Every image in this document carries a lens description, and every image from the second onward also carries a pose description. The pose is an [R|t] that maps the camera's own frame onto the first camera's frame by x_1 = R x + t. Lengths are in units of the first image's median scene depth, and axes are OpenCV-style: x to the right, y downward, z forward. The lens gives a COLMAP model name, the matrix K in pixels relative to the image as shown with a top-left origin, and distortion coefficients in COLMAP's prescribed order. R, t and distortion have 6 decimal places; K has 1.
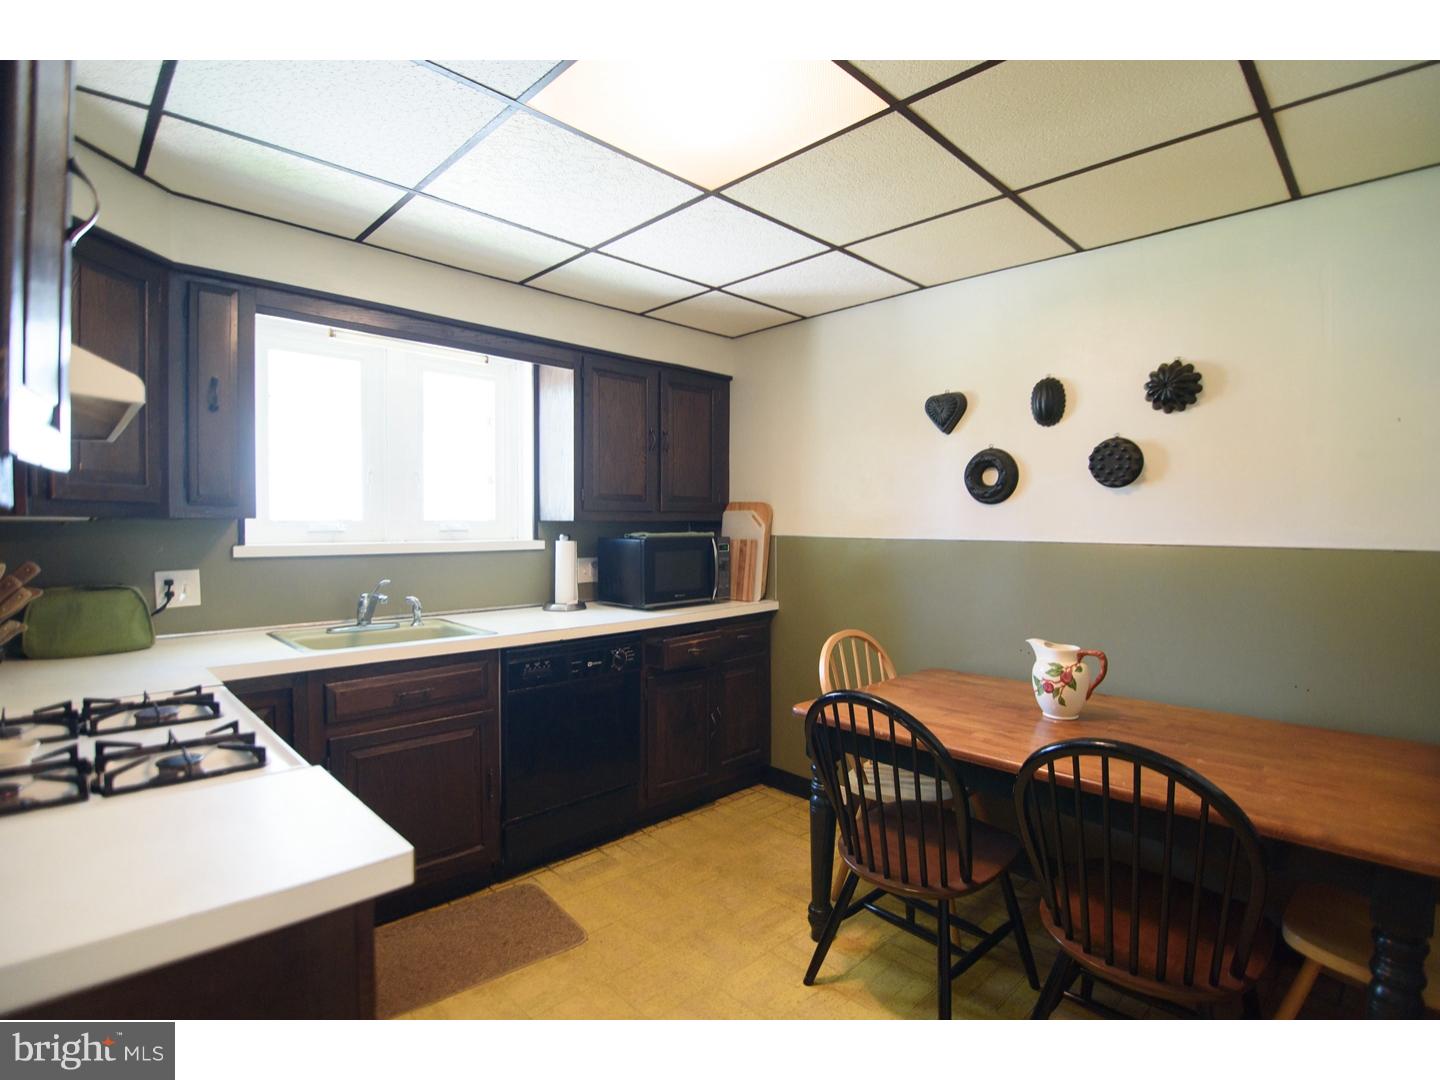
lens RADIAL K [[709.9, 0, 723.1], [0, 709.9, 536.4], [0, 0, 1]] dist [-0.029497, -0.007336]
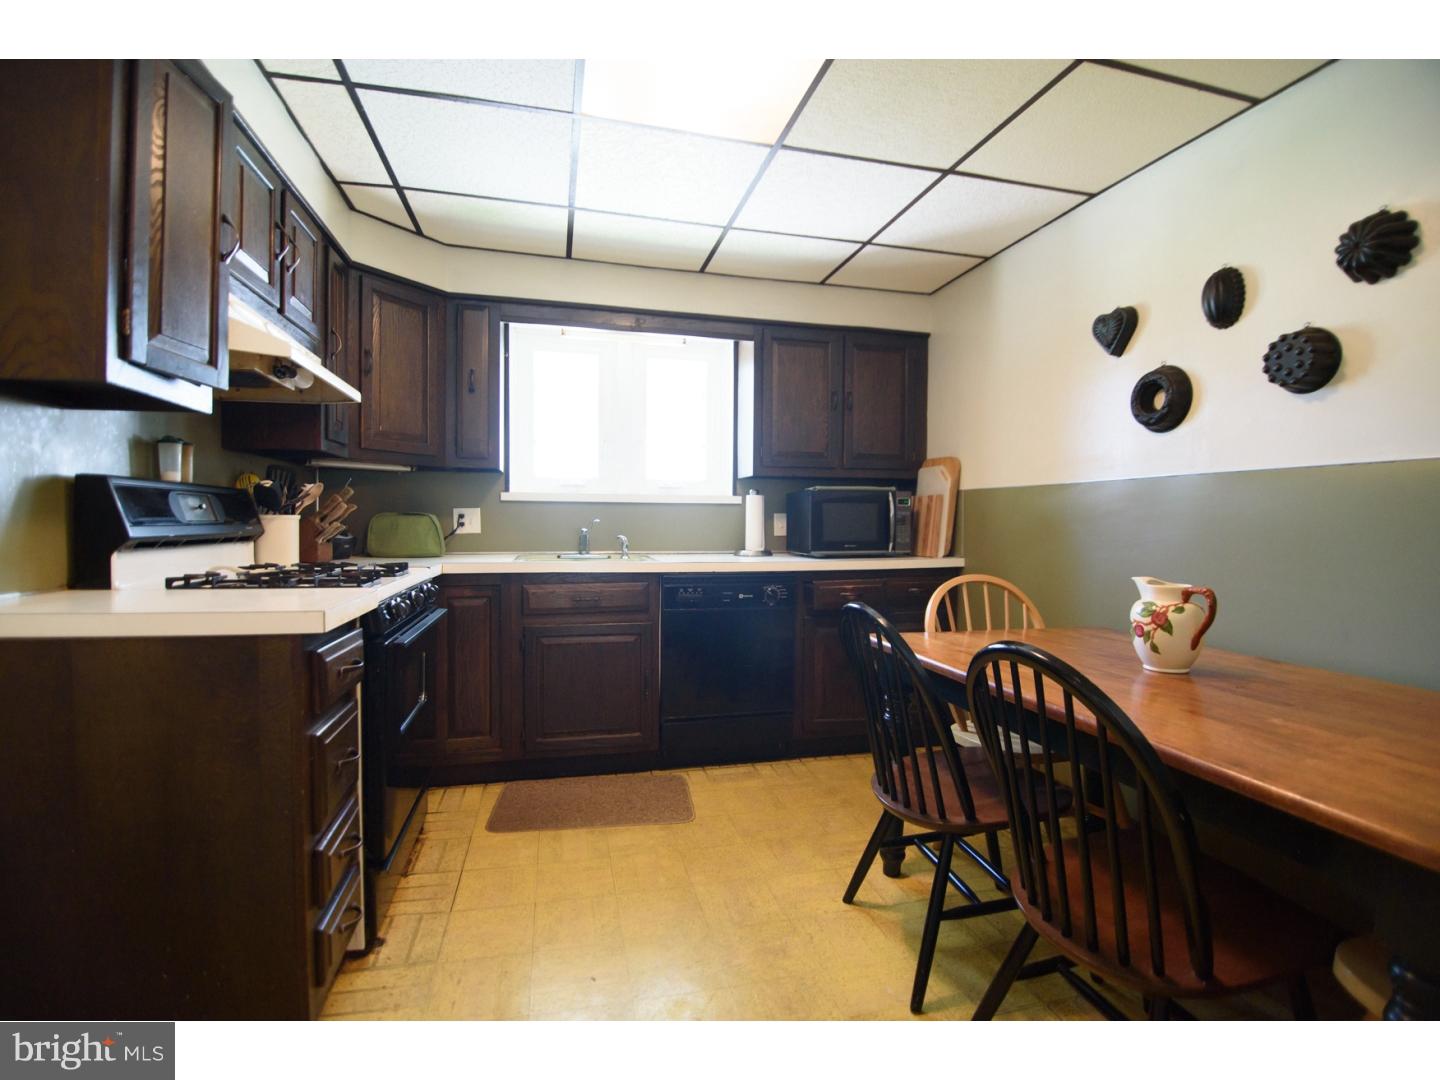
lens RADIAL K [[672.0, 0, 714.3], [0, 672.0, 536.6], [0, 0, 1]] dist [-0.033625, -0.005188]
pose [[0.859821, 0.015996, -0.510346, 0.349429], [-0.015939, 0.999863, 0.004486, 0.088892], [0.510347, 0.004278, 0.859958, 0.061520]]
